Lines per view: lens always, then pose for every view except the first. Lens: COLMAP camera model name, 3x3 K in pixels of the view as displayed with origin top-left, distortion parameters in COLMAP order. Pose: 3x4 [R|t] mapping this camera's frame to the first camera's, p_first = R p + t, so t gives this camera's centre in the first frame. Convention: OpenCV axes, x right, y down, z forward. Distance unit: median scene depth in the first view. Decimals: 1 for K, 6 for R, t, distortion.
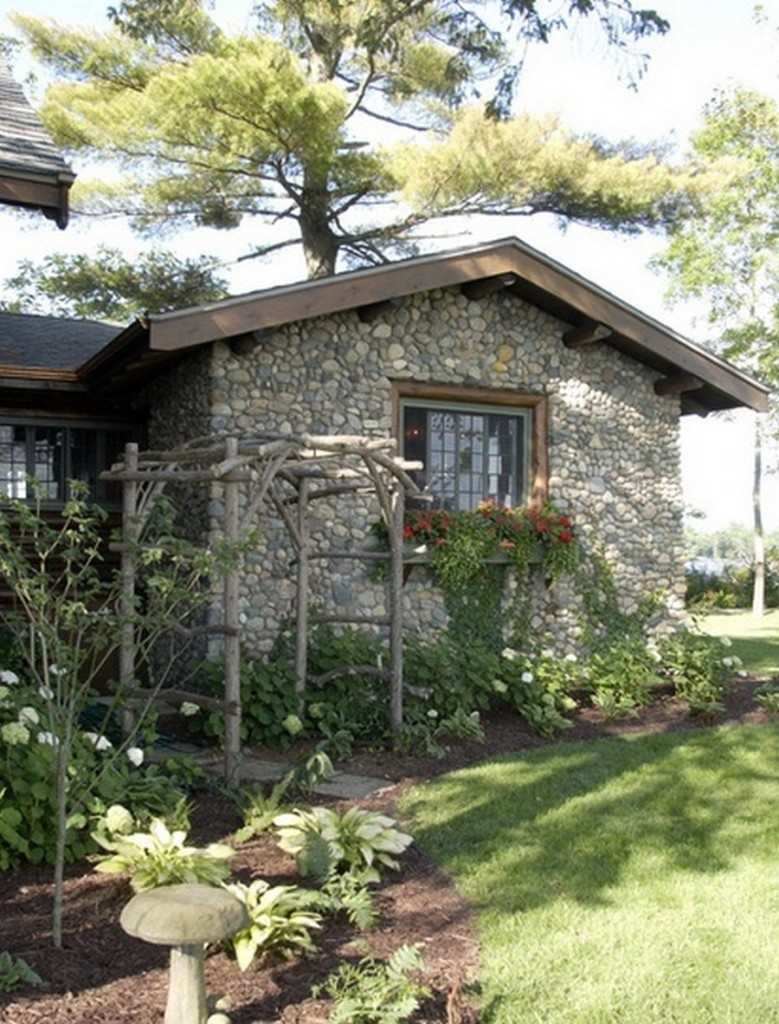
lens RADIAL K [[1054.4, 0, 389.5], [0, 1054.4, 512.0], [0, 0, 1]] dist [-0.003642, -0.002059]
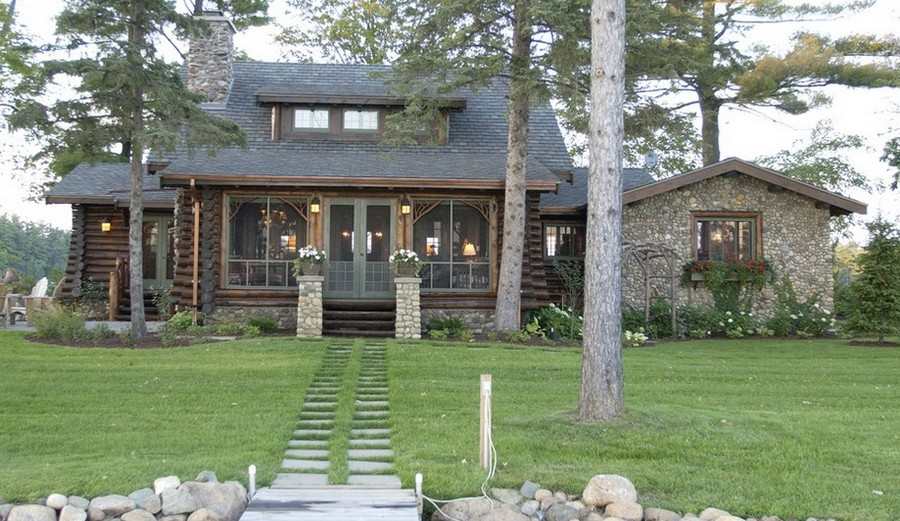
lens RADIAL K [[1148.8, 0, 448.3], [0, 1148.8, 220.0], [0, 0, 1]] dist [-0.092949, 0.058762]
pose [[0.918446, -0.020579, -0.395012, 0.578809], [0.012457, 0.999655, -0.023116, -0.045059], [0.395351, 0.016310, 0.918385, -1.884181]]
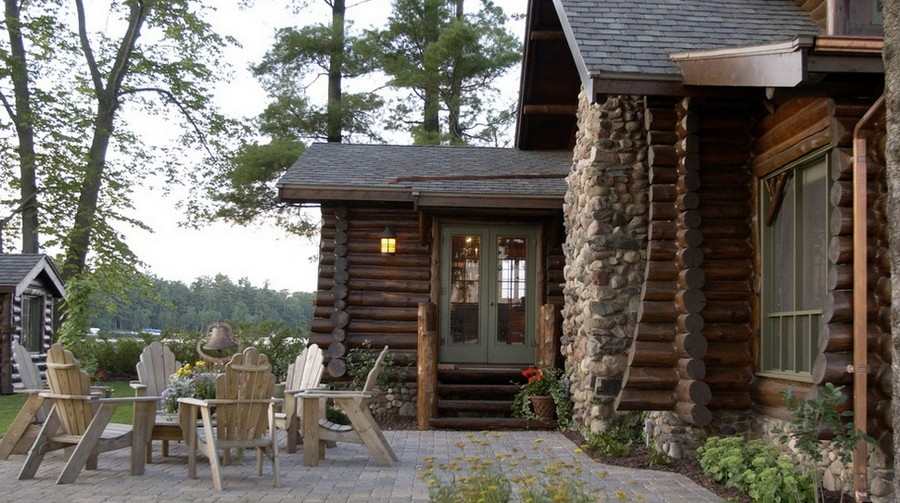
lens RADIAL K [[1063.3, 0, 449.0], [0, 1063.3, 287.9], [0, 0, 1]] dist [-0.030043, -0.017728]
pose [[0.891934, -0.011563, -0.452017, -0.738523], [0.007746, 0.999917, -0.010294, -0.031285], [0.452098, 0.005680, 0.891950, -0.733054]]
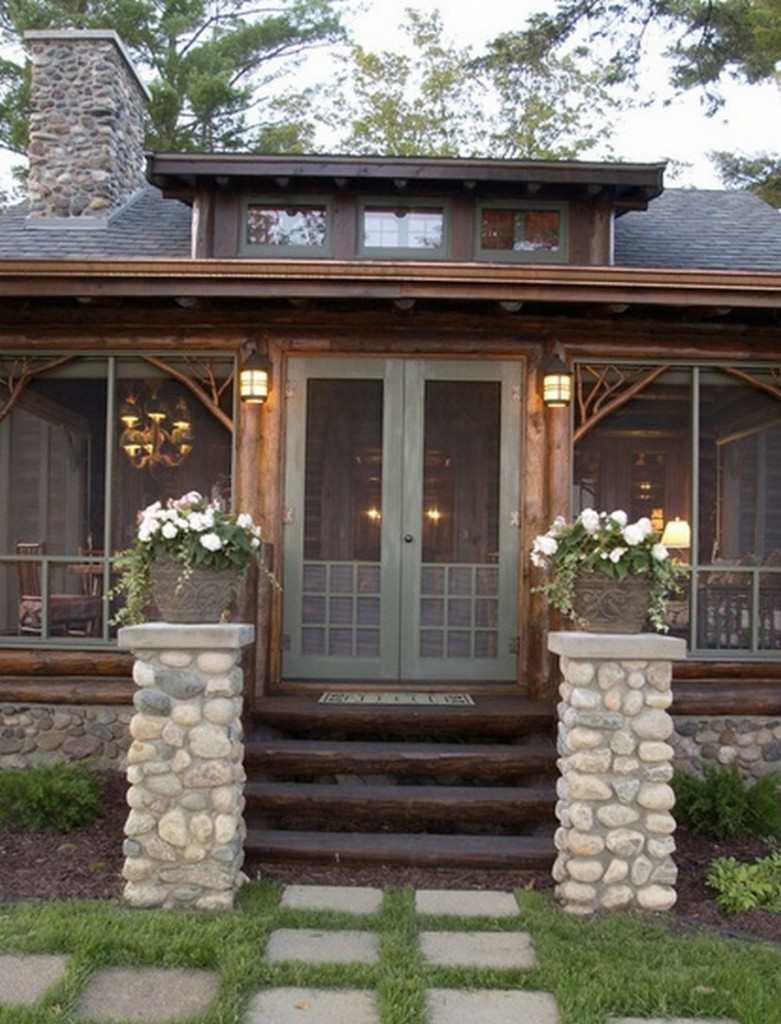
lens RADIAL K [[1027.9, 0, 393.9], [0, 1027.9, 578.7], [0, 0, 1]] dist [-0.050313, 0.000113]
pose [[0.883708, 0.003776, -0.468023, -0.221703], [0.008887, 0.999652, 0.024845, -0.022327], [0.467954, -0.026115, 0.883367, -0.365489]]
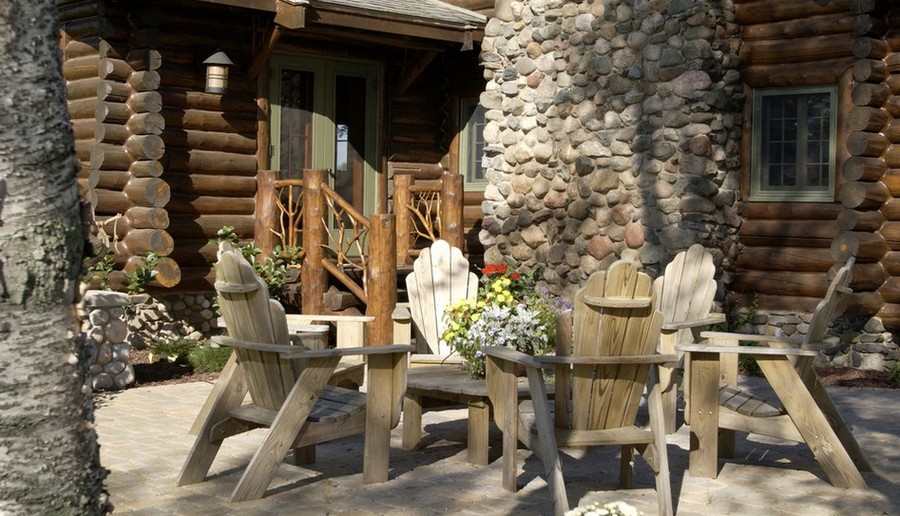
lens RADIAL K [[1308.0, 0, 450.0], [0, 1308.0, 258.0], [0, 0, 1]] dist [-0.034727, -0.041326]
pose [[0.960865, -0.000534, 0.277016, -1.655330], [-0.021434, 0.996857, 0.076267, -0.039309], [-0.276186, -0.079220, 0.957834, -0.618968]]
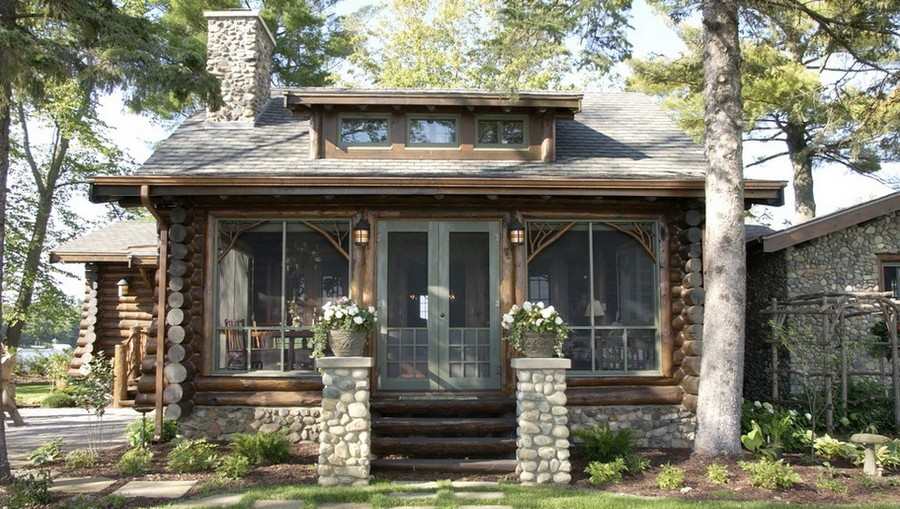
lens RADIAL K [[786.5, 0, 447.8], [0, 786.5, 266.9], [0, 0, 1]] dist [-0.073342, 0.008084]
pose [[0.899850, -0.051958, -0.433094, -0.098192], [0.025080, 0.997401, -0.067548, -0.024922], [0.435478, 0.049921, 0.898814, -0.638537]]
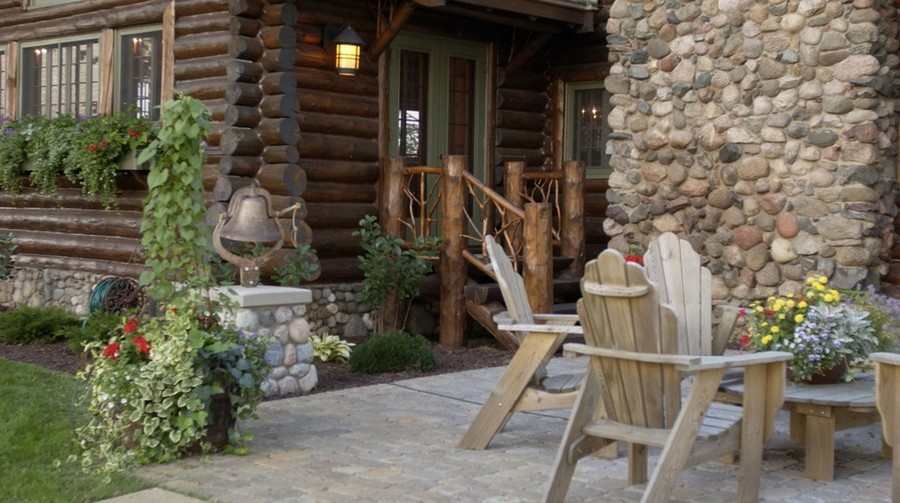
lens RADIAL K [[1284.6, 0, 449.9], [0, 1284.6, 236.5], [0, 0, 1]] dist [-0.006451, -0.035721]
pose [[0.939262, -0.000231, 0.343201, -1.829559], [-0.025614, 0.997164, 0.070771, -0.034905], [-0.342244, -0.075263, 0.936592, -0.479590]]
